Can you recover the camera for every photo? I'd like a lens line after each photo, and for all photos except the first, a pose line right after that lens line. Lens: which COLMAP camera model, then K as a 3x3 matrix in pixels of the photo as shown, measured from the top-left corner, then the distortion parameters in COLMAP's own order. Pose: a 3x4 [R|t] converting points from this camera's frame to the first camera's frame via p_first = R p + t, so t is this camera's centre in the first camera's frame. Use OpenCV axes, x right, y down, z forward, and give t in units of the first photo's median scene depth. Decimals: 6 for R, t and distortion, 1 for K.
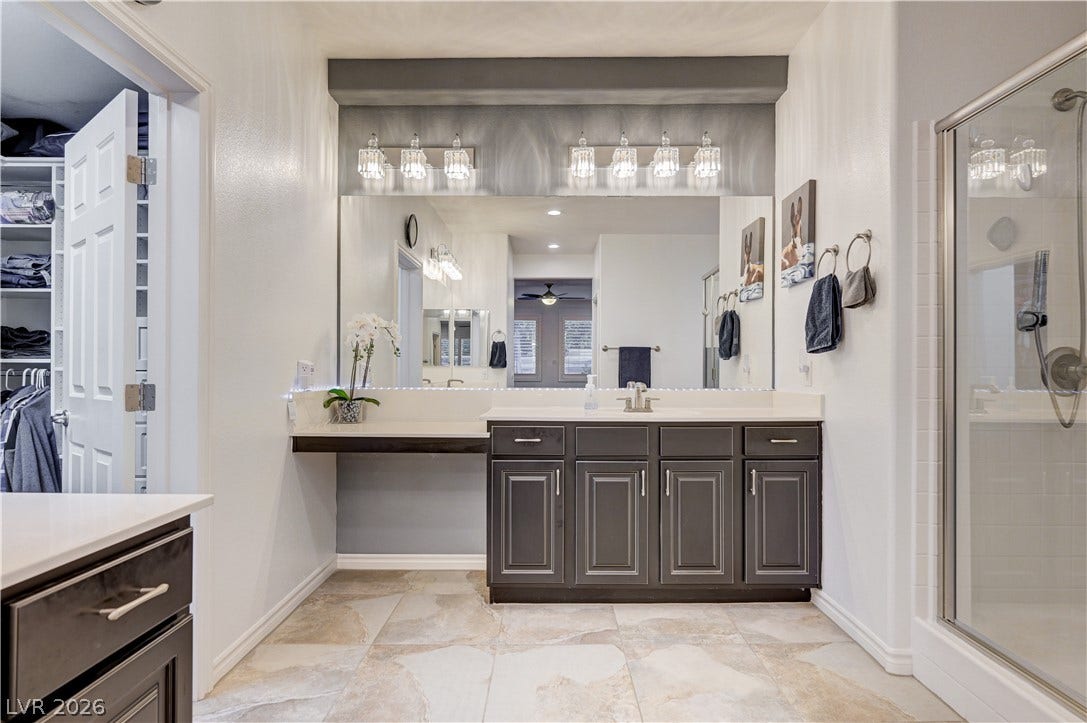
lens RADIAL K [[540.2, 0, 539.0], [0, 540.2, 370.2], [0, 0, 1]] dist [0.002773, 0.001781]
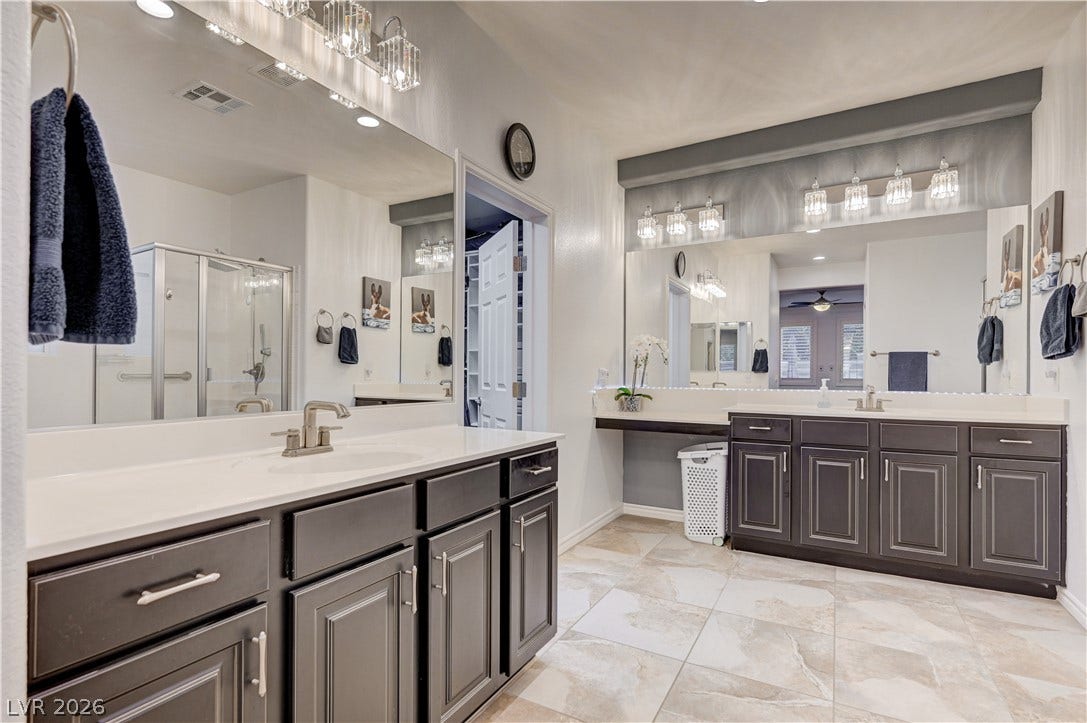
lens RADIAL K [[540.2, 0, 541.6], [0, 540.2, 371.4], [0, 0, 1]] dist [0.002773, 0.001781]
pose [[0.869483, -0.000987, -0.493961, 0.158508], [-0.001459, 0.999989, -0.004567, -0.001785], [0.493960, 0.004691, 0.869472, -0.386416]]
